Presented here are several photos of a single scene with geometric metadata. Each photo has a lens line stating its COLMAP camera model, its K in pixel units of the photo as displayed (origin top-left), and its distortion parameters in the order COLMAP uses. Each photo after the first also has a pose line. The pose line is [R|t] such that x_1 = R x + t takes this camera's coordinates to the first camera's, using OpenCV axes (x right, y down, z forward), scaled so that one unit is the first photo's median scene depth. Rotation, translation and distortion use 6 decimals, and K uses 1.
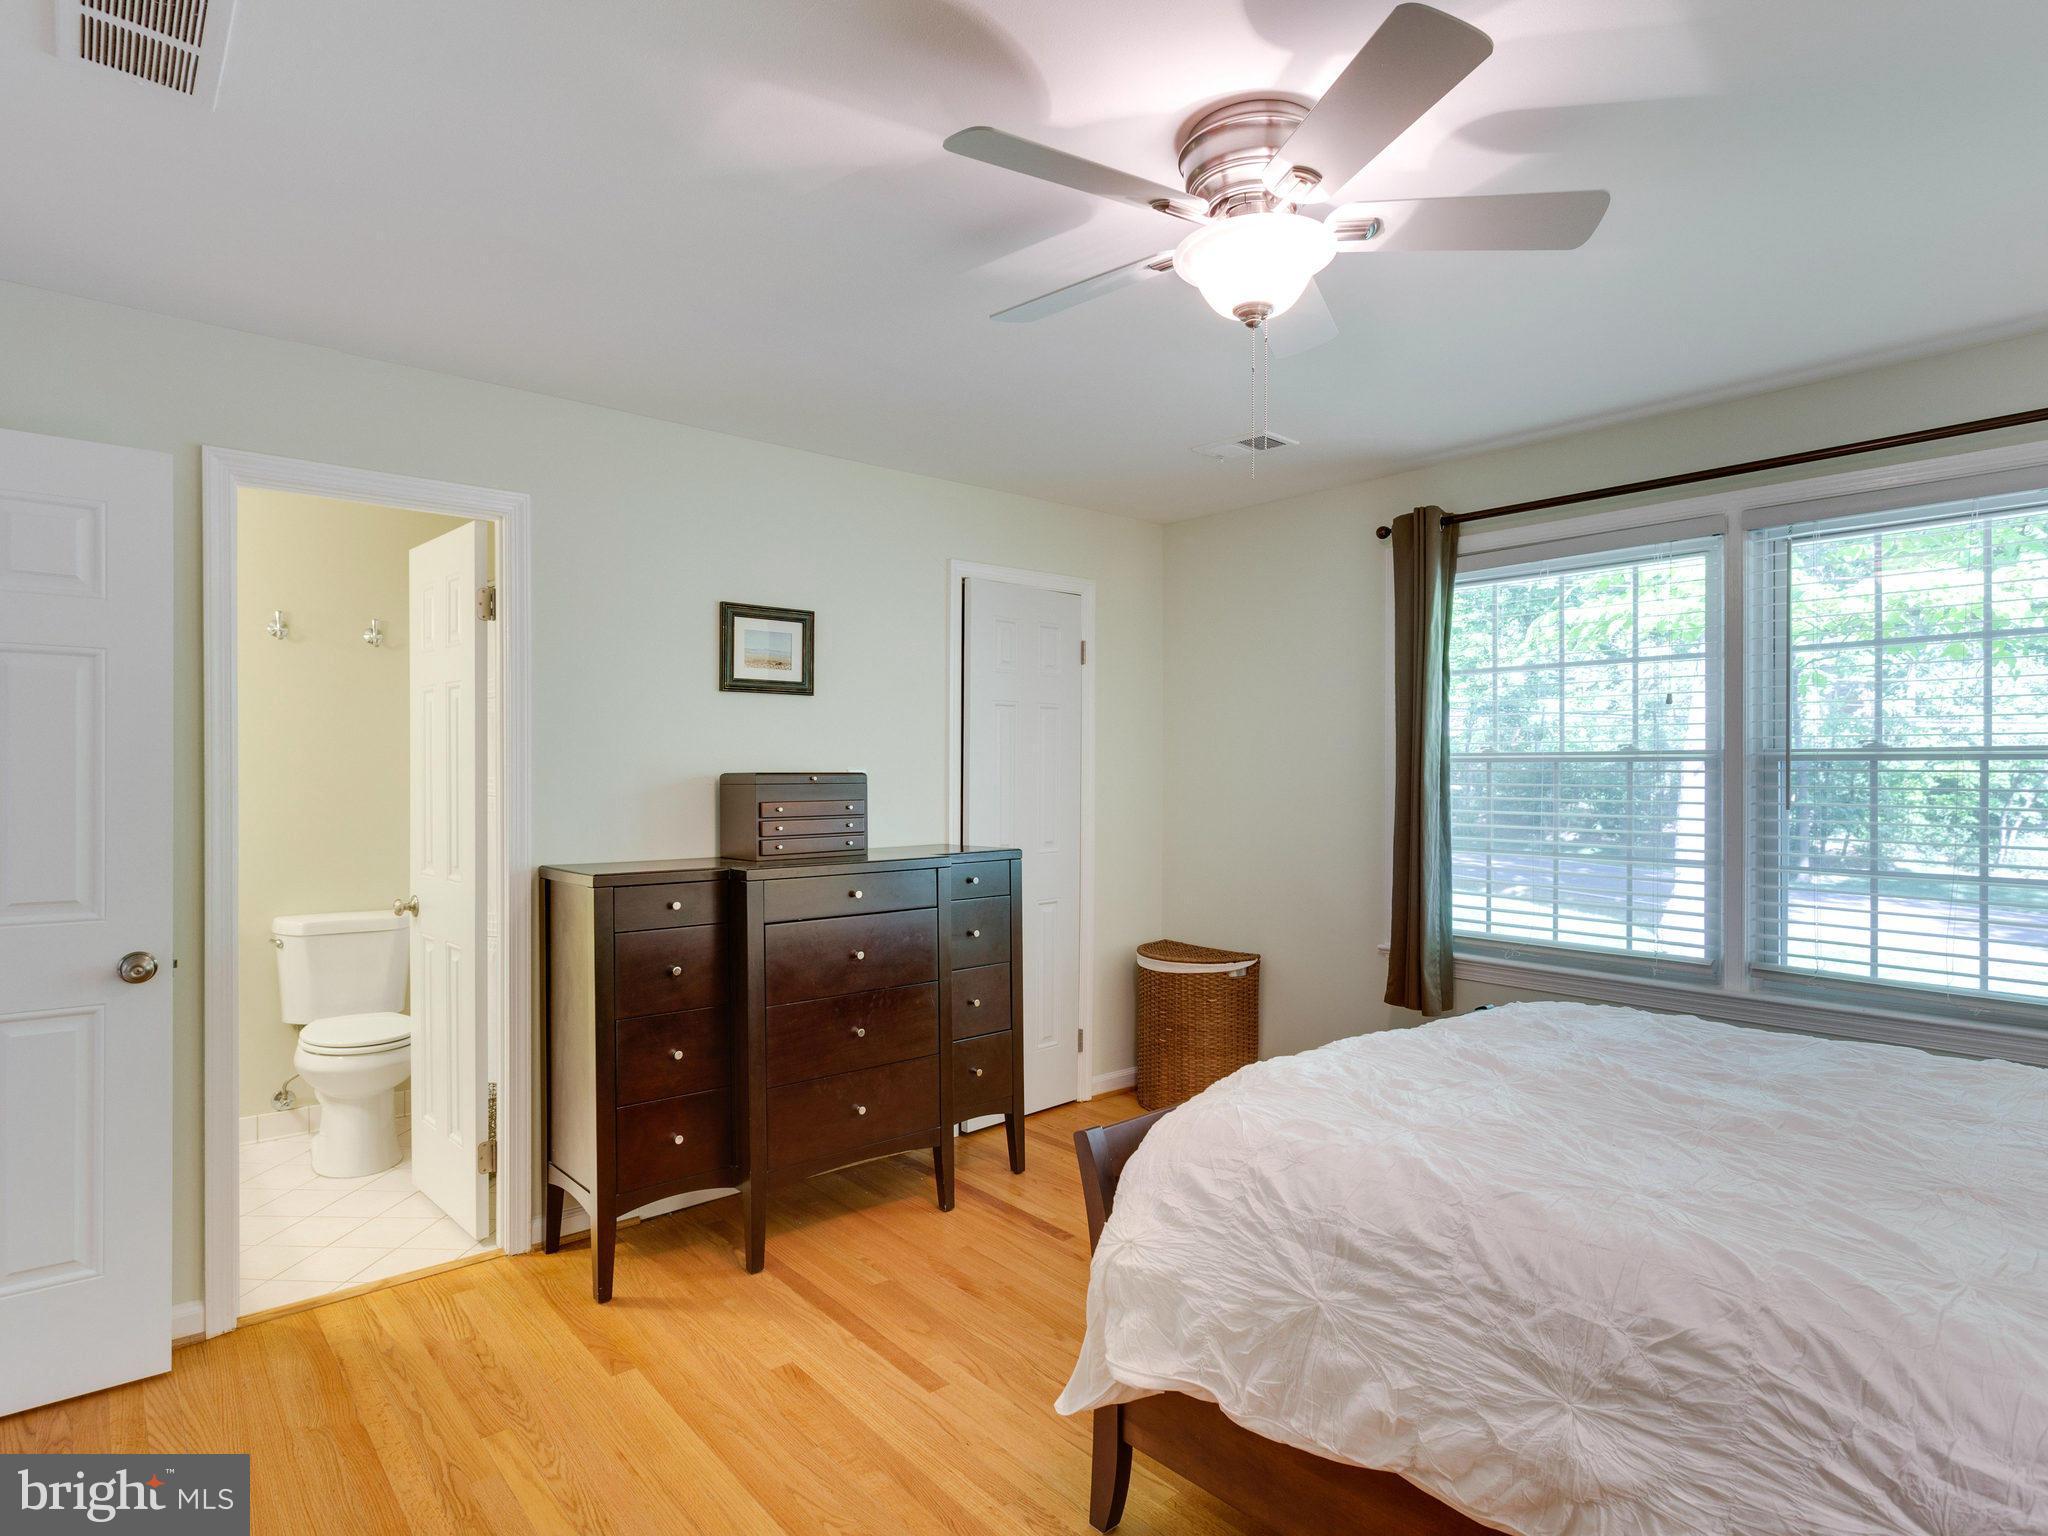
lens RADIAL K [[1126.7, 0, 1024.0], [0, 1126.7, 768.0], [0, 0, 1]] dist [0.000333, 0.000405]
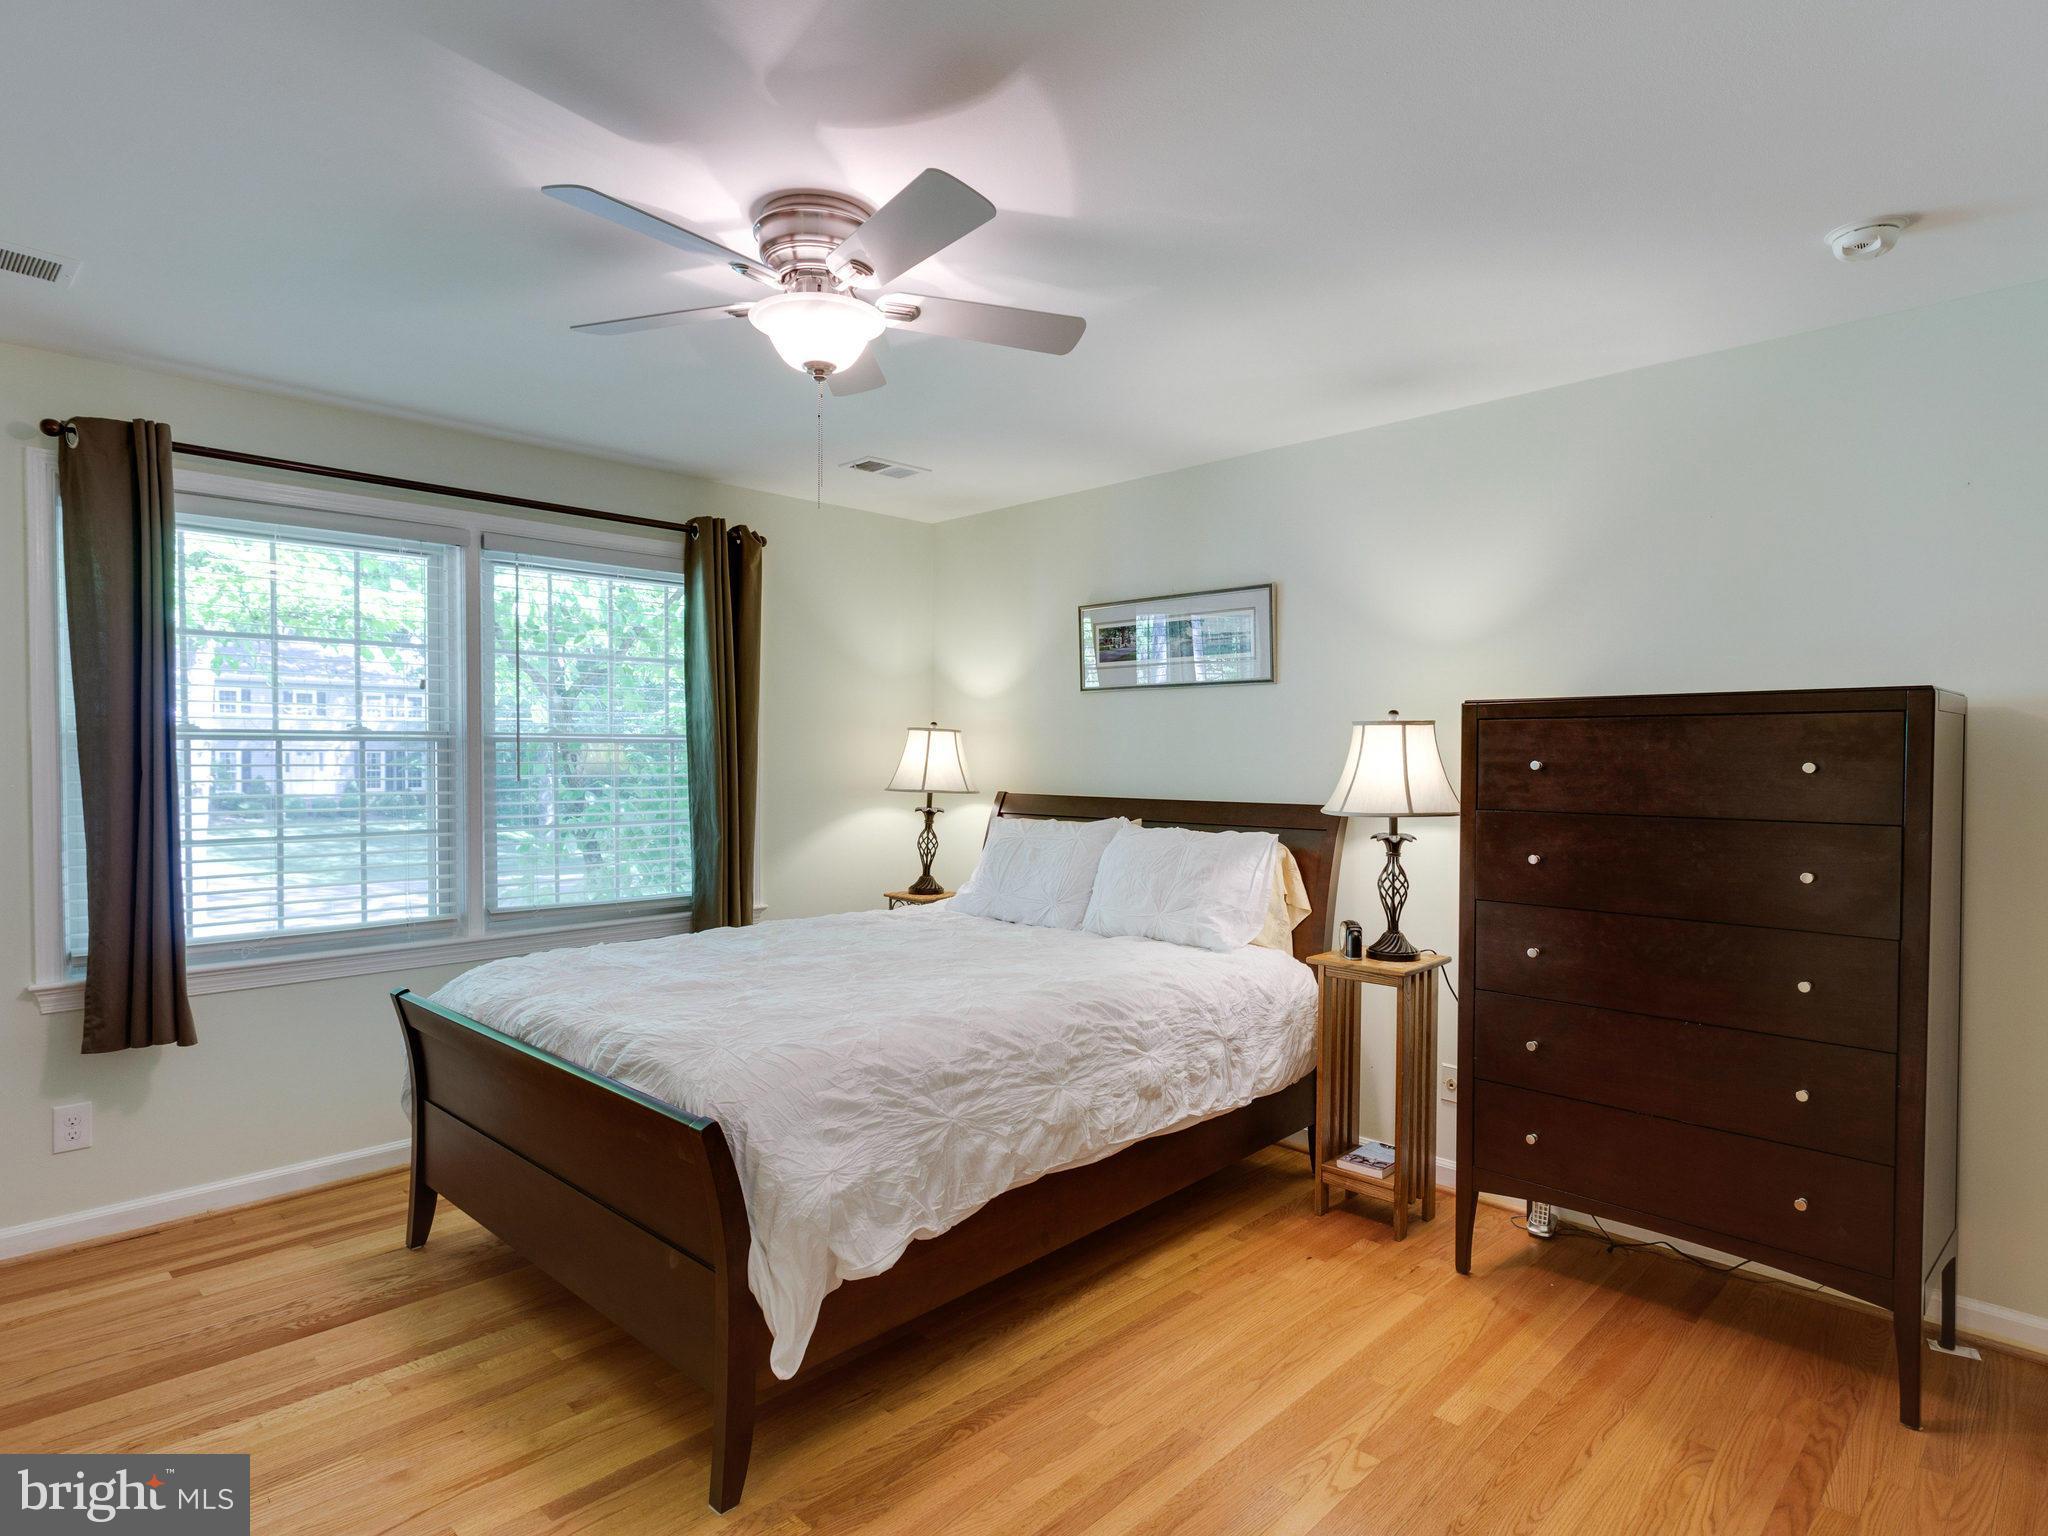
lens RADIAL K [[1145.6, 0, 1023.3], [0, 1145.6, 778.8], [0, 0, 1]] dist [-0.000084, 0.000013]
pose [[-0.091774, -0.023603, 0.995500, -1.249470], [-0.005994, 0.999714, 0.023150, 0.001806], [-0.995762, -0.003842, -0.091889, 1.089996]]
